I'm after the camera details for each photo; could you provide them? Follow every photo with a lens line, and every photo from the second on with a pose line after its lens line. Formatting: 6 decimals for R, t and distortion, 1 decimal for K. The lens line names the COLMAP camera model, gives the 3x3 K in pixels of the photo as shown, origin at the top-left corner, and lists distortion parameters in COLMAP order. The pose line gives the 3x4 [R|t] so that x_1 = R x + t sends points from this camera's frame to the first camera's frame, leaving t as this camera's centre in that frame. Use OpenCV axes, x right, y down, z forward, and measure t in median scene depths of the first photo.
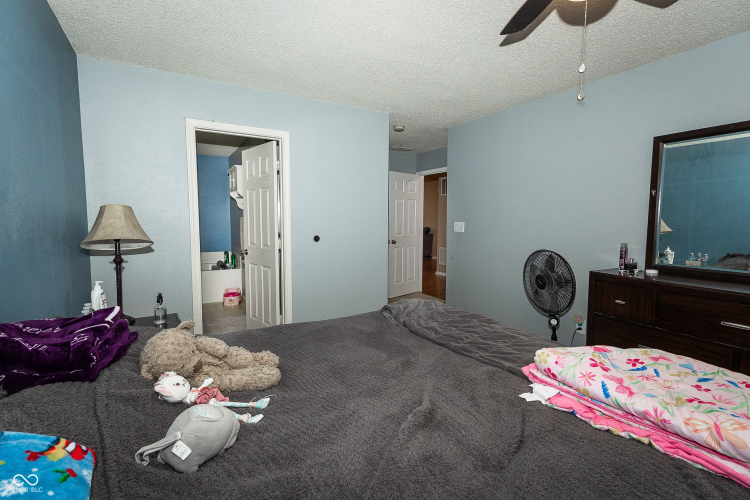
lens RADIAL K [[360.9, 0, 374.3], [0, 360.9, 250.8], [0, 0, 1]] dist [0.021702, -0.001393]
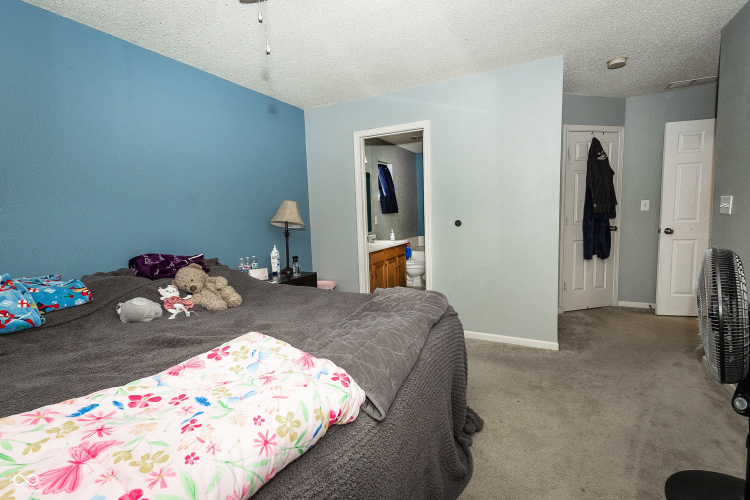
lens RADIAL K [[360.9, 0, 372.9], [0, 360.9, 247.6], [0, 0, 1]] dist [0.021702, -0.001393]
pose [[0.523878, 0.064287, -0.849364, 0.739318], [-0.032742, 0.997931, 0.055337, -0.013436], [0.851164, -0.001180, 0.524899, 0.381612]]
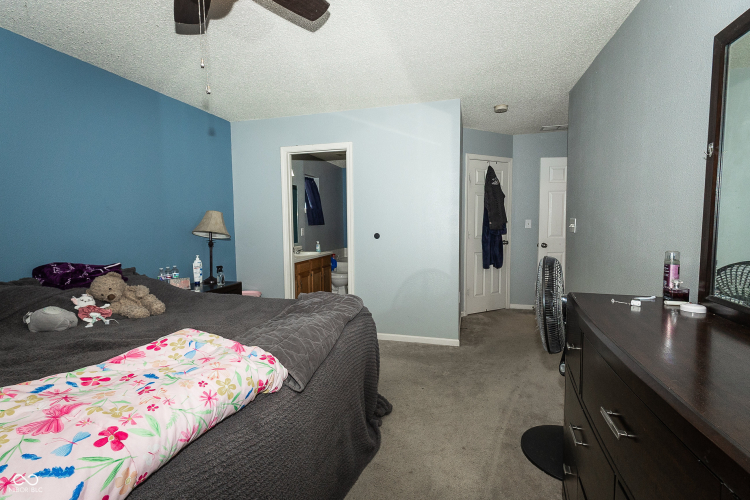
lens RADIAL K [[360.9, 0, 372.4], [0, 360.9, 245.0], [0, 0, 1]] dist [0.021702, -0.001393]
pose [[0.681156, 0.036560, -0.731225, 0.827847], [-0.046051, 0.998914, 0.007046, -0.012307], [0.730689, 0.028874, 0.682100, 0.332705]]
